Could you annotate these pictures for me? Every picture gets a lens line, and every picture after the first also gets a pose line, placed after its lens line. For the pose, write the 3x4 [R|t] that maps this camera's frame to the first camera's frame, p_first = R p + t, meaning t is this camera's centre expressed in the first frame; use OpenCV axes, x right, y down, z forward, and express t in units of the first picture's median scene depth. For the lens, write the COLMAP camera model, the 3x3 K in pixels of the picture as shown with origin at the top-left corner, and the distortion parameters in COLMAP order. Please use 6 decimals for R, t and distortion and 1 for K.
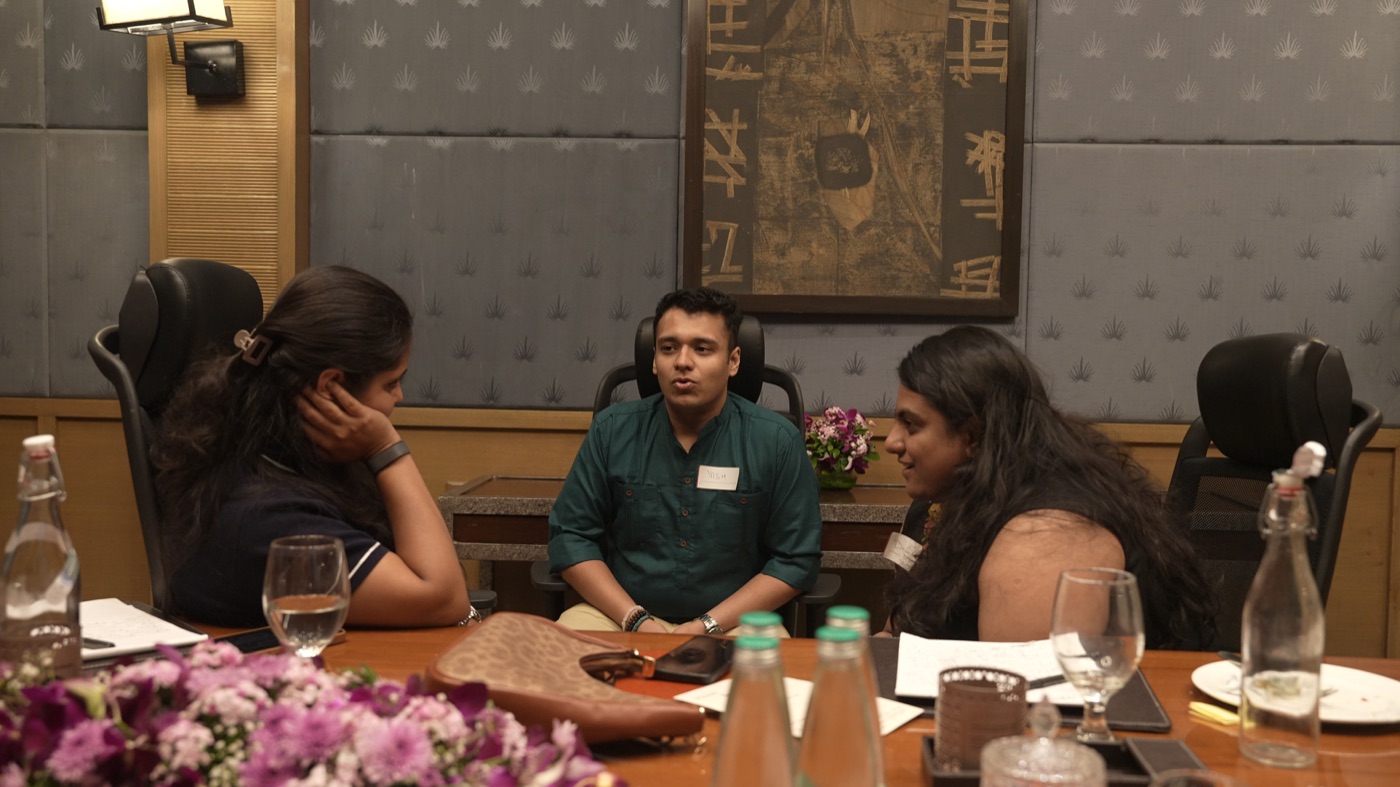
lens RADIAL K [[1382.6, 0, 706.2], [0, 1382.6, 388.3], [0, 0, 1]] dist [-0.005707, 0.095759]
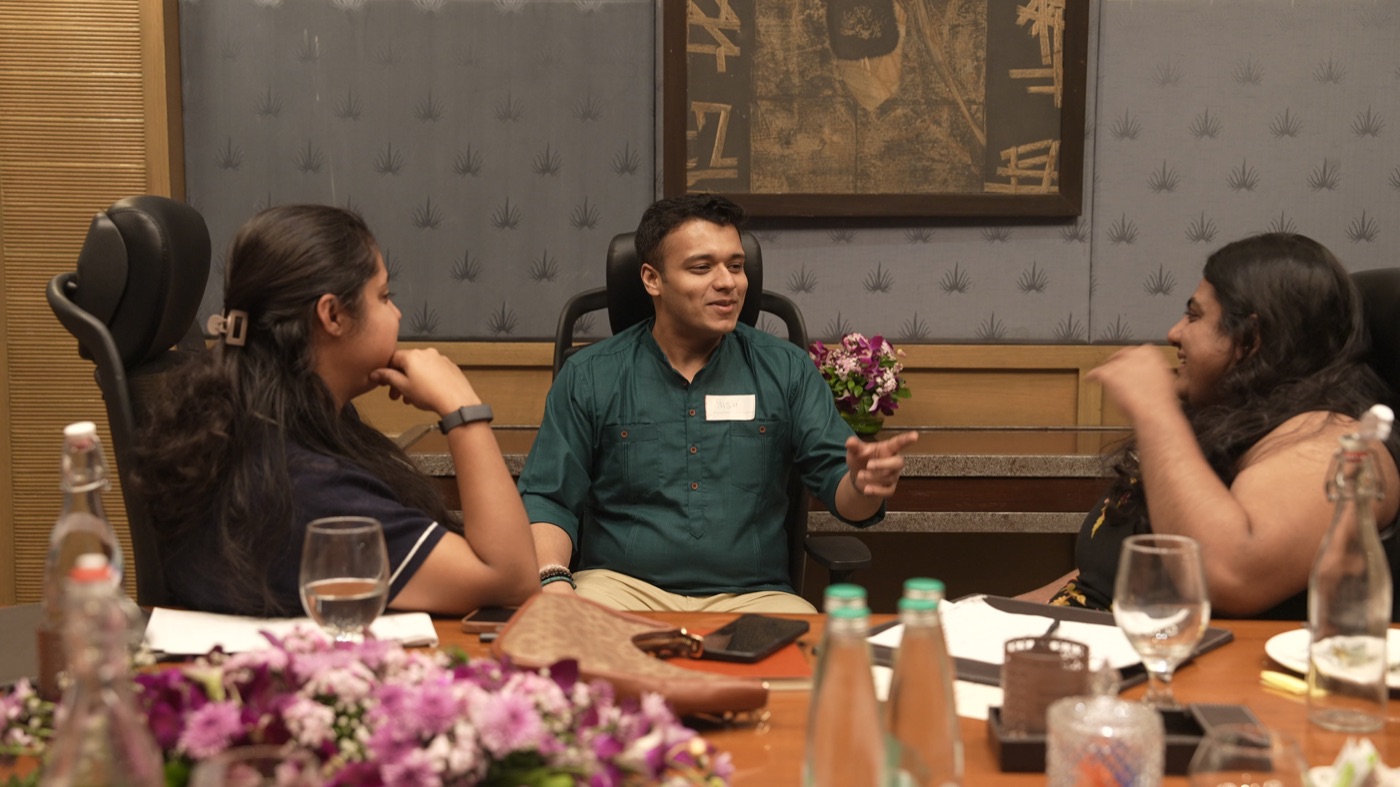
lens RADIAL K [[1952.1, 0, 700.0], [0, 1952.1, 393.5], [0, 0, 1]] dist [0.135873, 0.085826]
pose [[0.999423, -0.018462, 0.028498, -0.030489], [0.016664, 0.997932, 0.062073, -0.023312], [-0.029585, -0.061563, 0.997665, -0.139490]]
